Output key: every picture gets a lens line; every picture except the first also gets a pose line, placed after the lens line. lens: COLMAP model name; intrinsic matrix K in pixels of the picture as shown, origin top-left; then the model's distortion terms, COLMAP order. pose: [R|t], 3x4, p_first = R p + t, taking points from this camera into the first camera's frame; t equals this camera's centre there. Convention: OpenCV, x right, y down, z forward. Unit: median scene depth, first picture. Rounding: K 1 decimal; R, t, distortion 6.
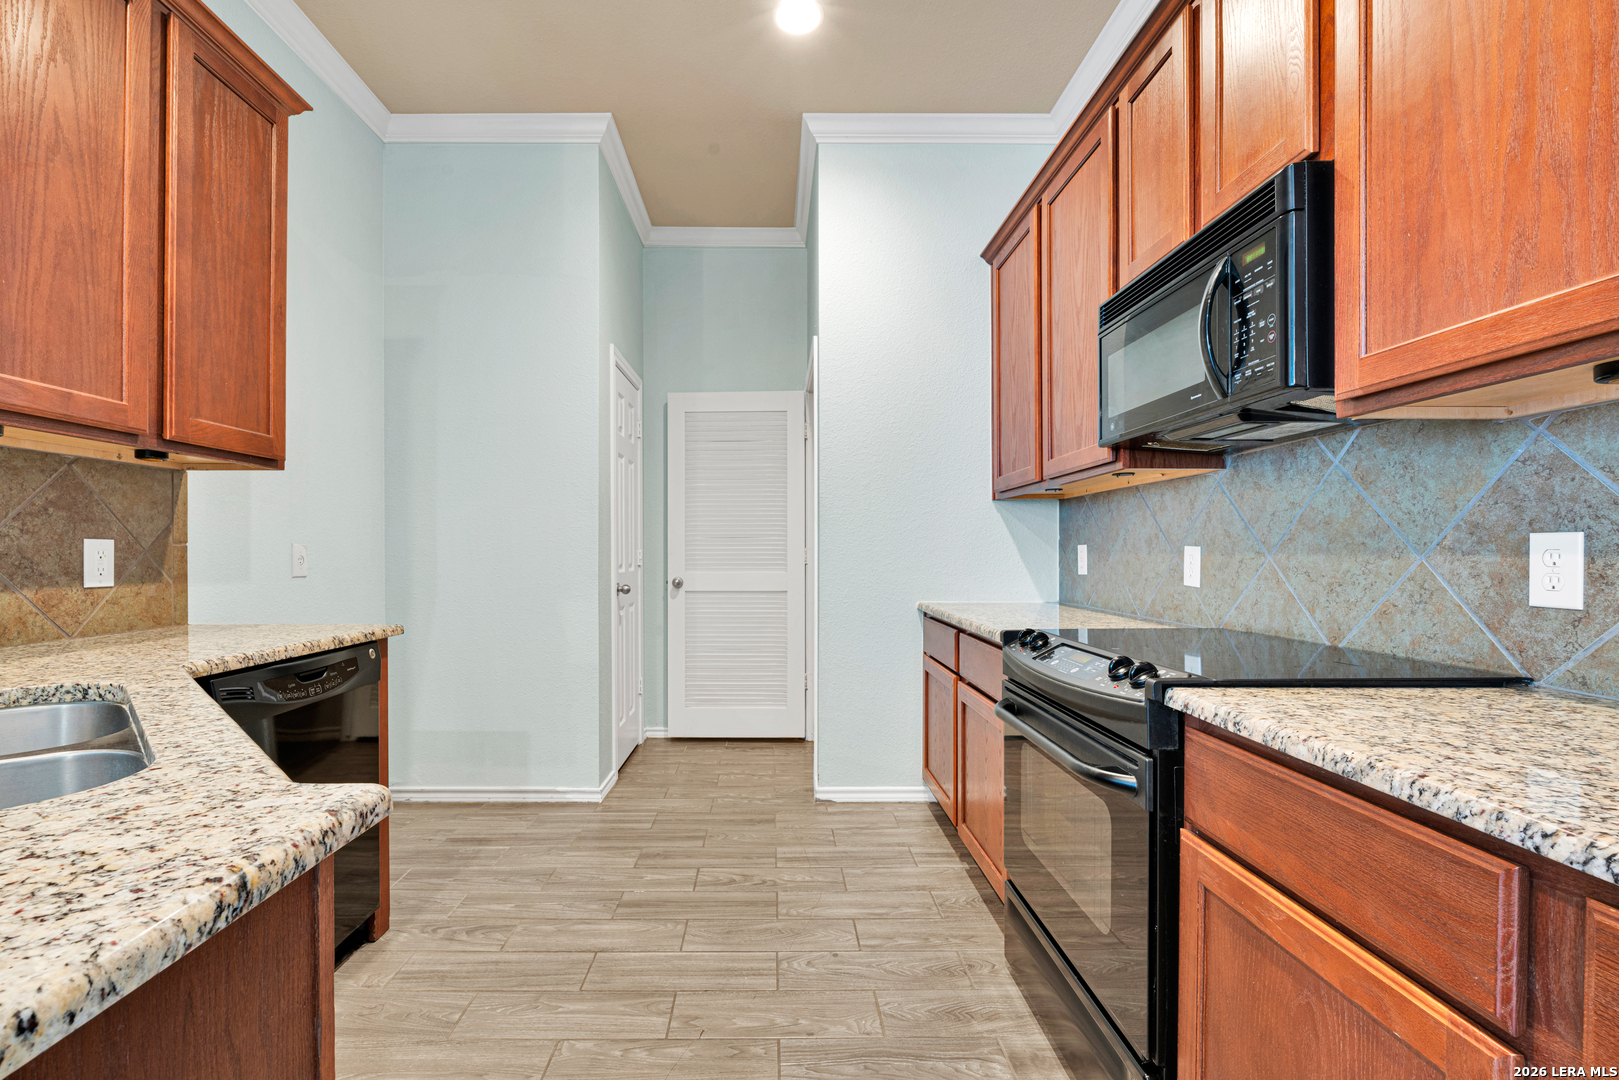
lens RADIAL K [[739.8, 0, 770.5], [0, 739.8, 548.7], [0, 0, 1]] dist [-0.000315, -0.000109]
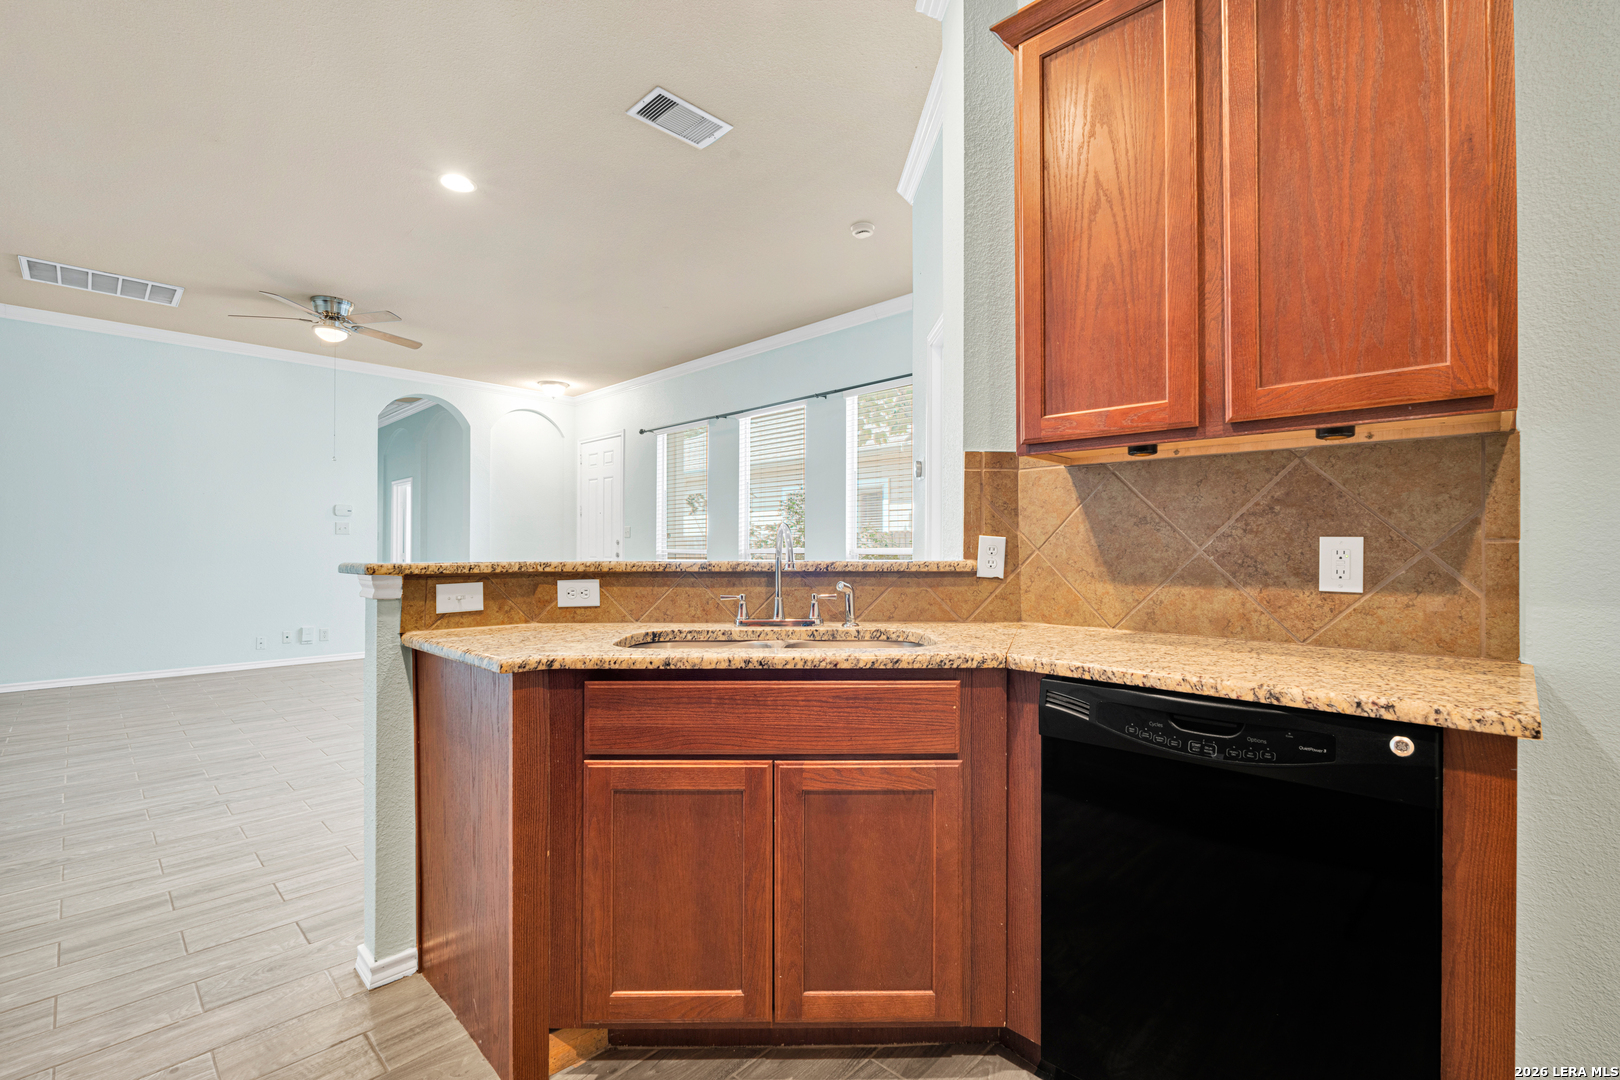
lens RADIAL K [[706.2, 0, 810.0], [0, 706.2, 540.0], [0, 0, 1]] dist [0.001448, 0.000109]
pose [[-0.688098, -0.011163, -0.725532, 0.130580], [-0.001249, 0.999898, -0.014201, 0.003660], [0.725616, -0.008866, -0.688042, 1.213084]]
